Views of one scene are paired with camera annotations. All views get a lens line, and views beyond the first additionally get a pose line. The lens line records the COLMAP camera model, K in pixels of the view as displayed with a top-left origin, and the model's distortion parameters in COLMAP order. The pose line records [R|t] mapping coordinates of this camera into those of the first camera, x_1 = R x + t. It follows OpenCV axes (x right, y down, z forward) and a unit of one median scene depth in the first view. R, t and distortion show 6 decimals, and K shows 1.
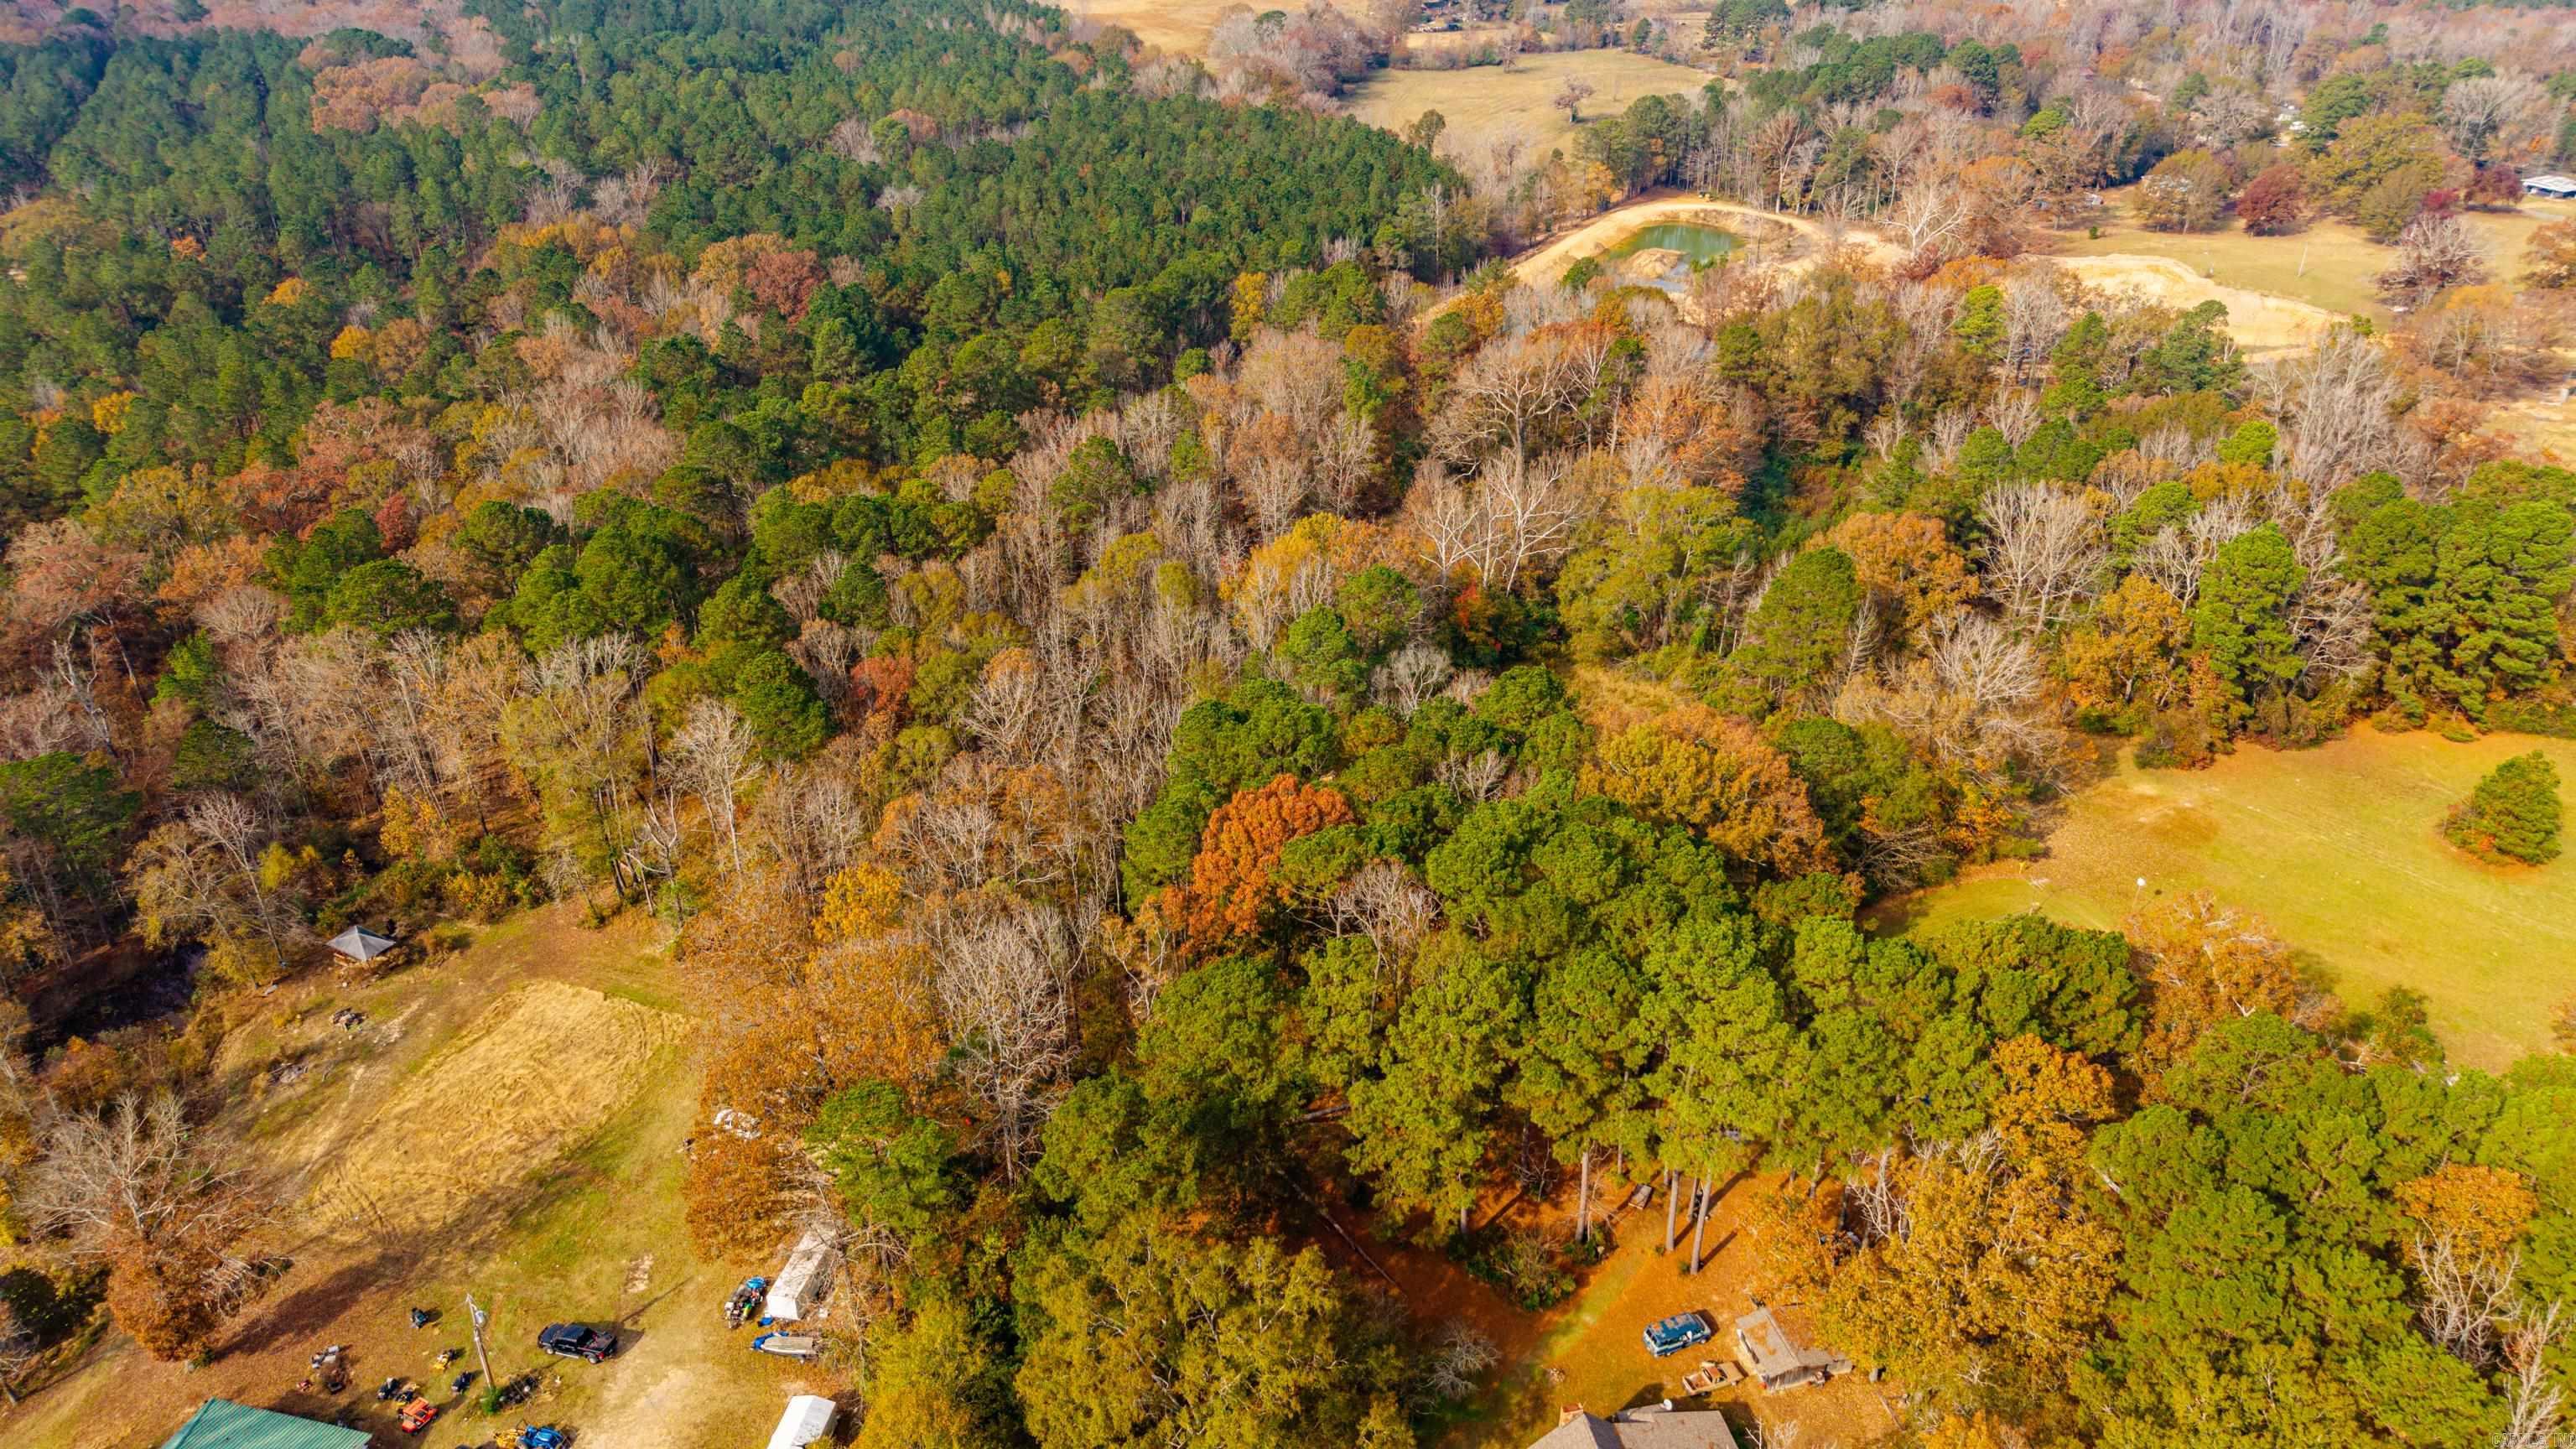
lens RADIAL K [[1787.8, 0, 1288.0], [0, 1787.8, 724.5], [0, 0, 1]] dist [0.041531, -0.071866]
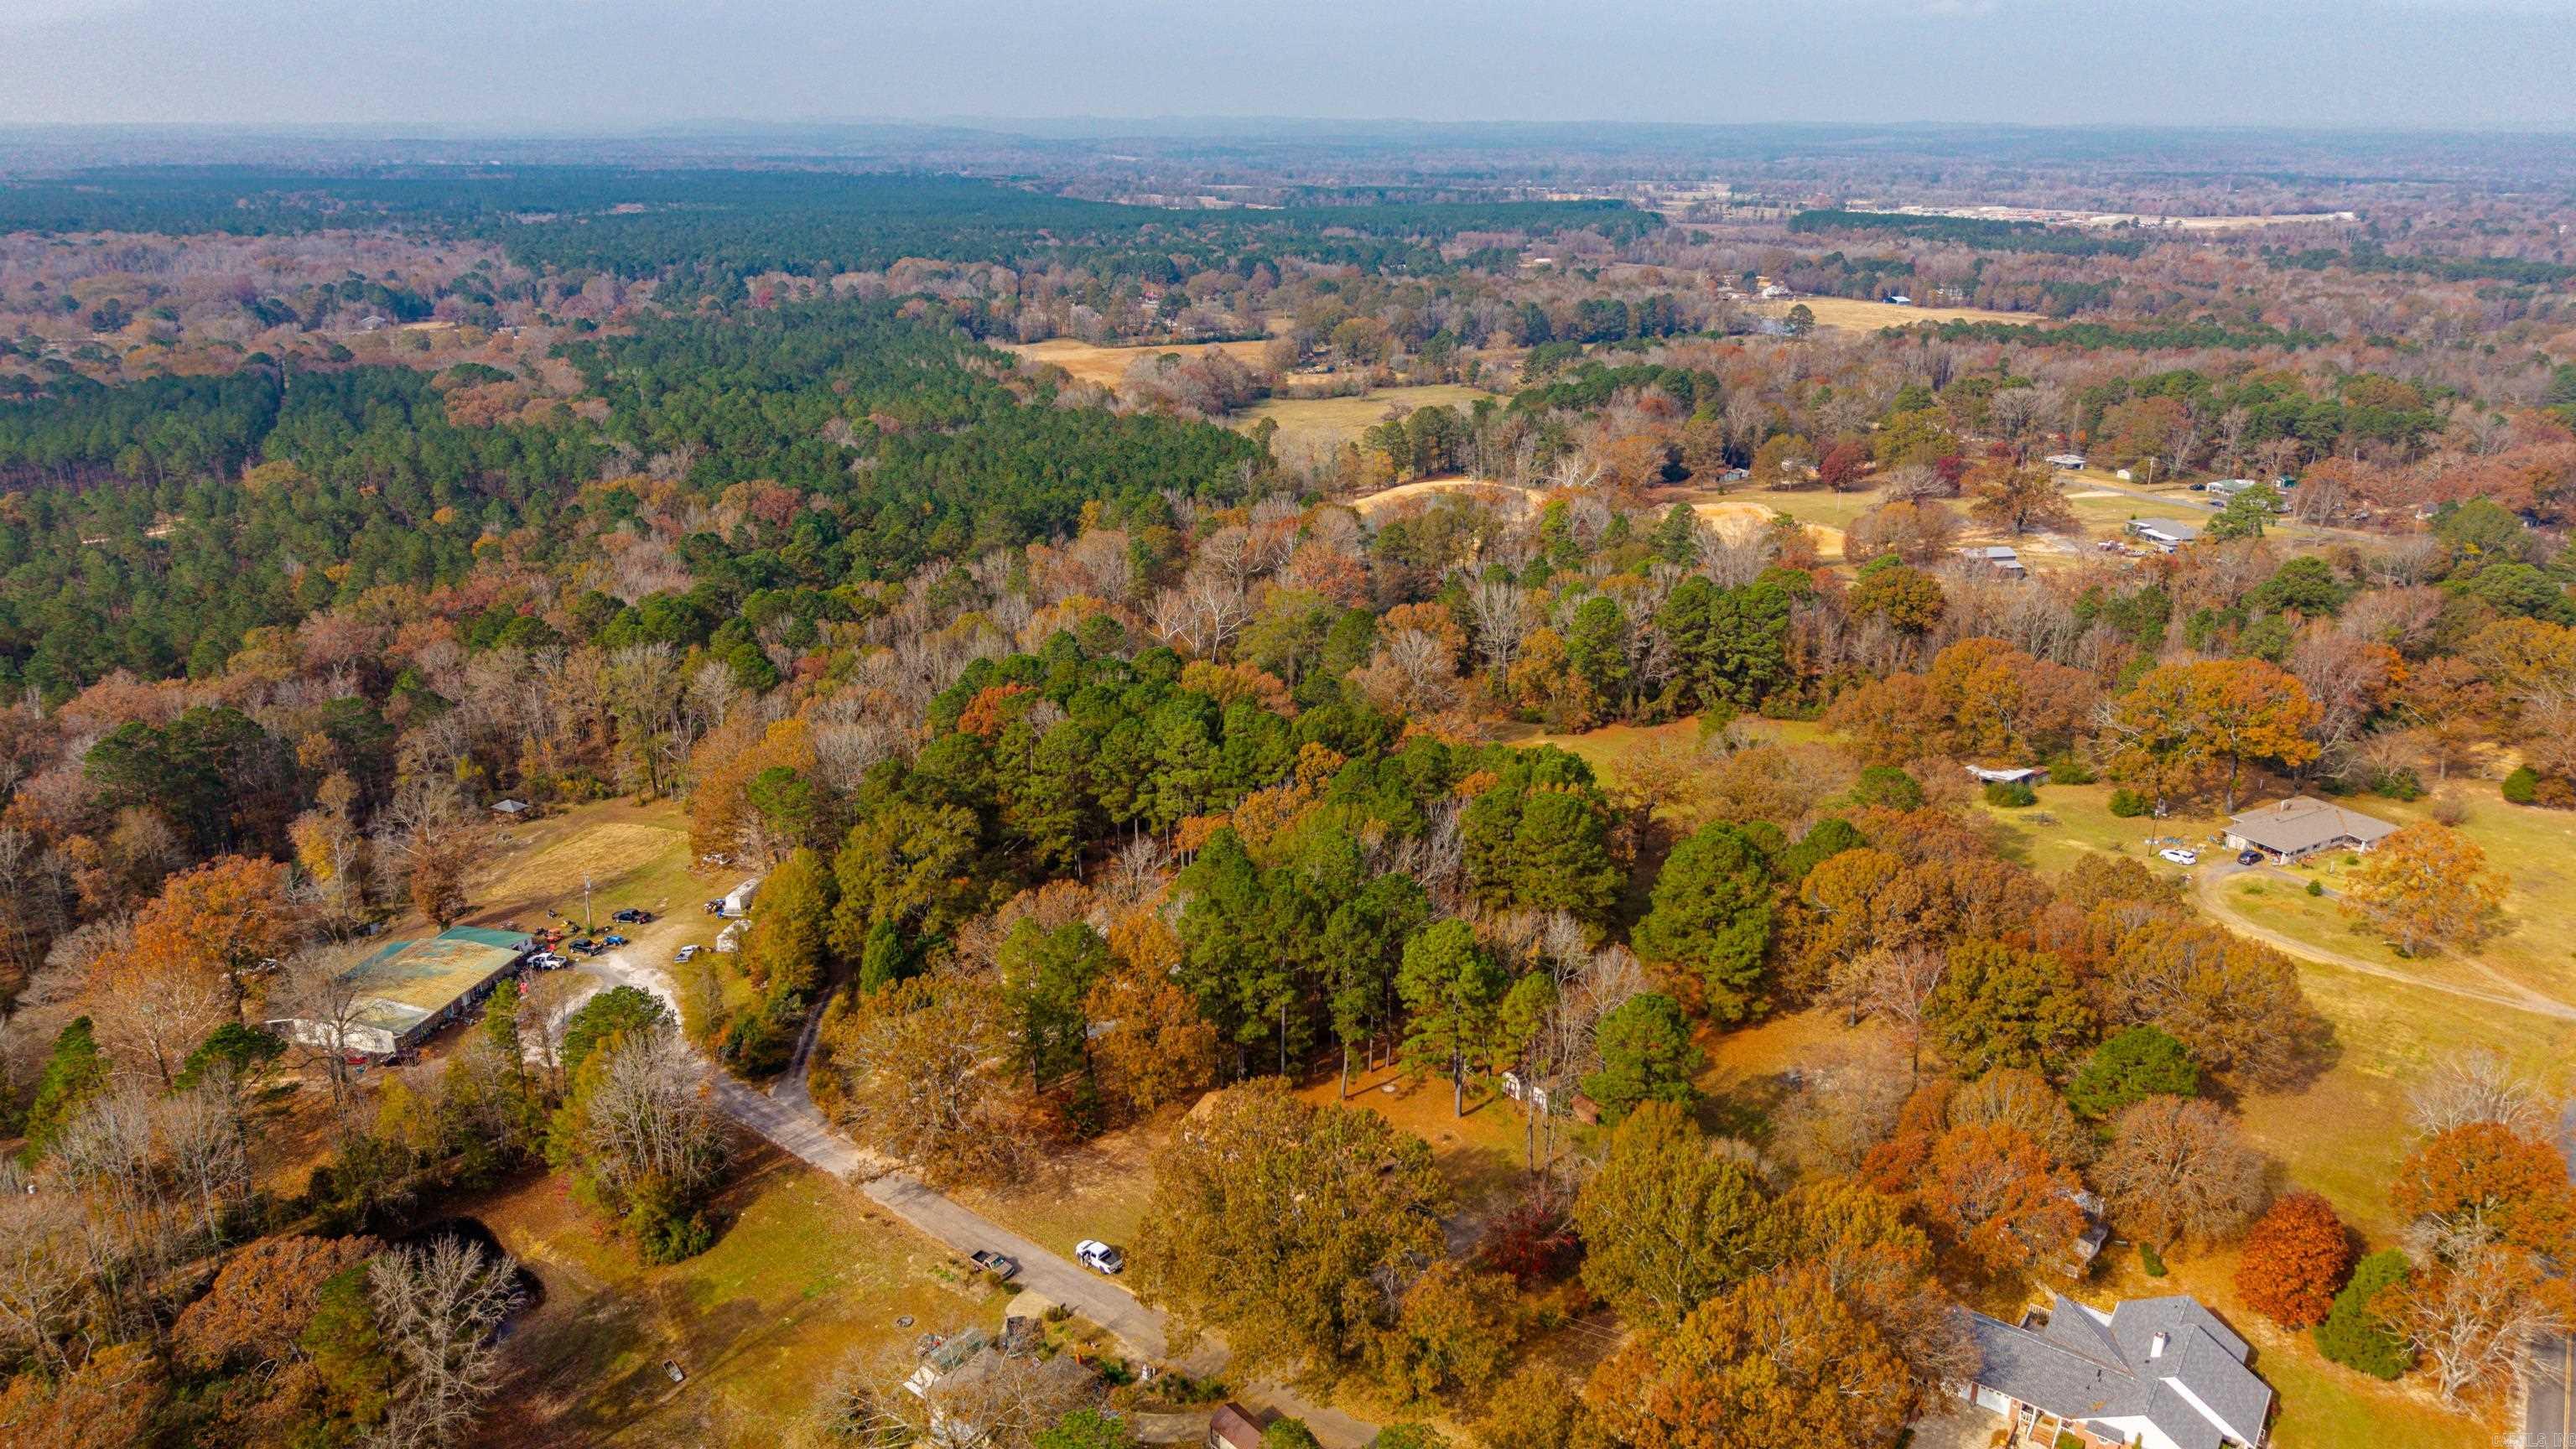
lens RADIAL K [[1762.9, 0, 1288.0], [0, 1762.9, 724.5], [0, 0, 1]] dist [0.031111, -0.150410]
pose [[0.999989, 0.000367, 0.004585, 0.118553], [0.000486, 0.982791, -0.184718, 0.176033], [-0.004574, 0.184718, 0.982781, -0.353260]]
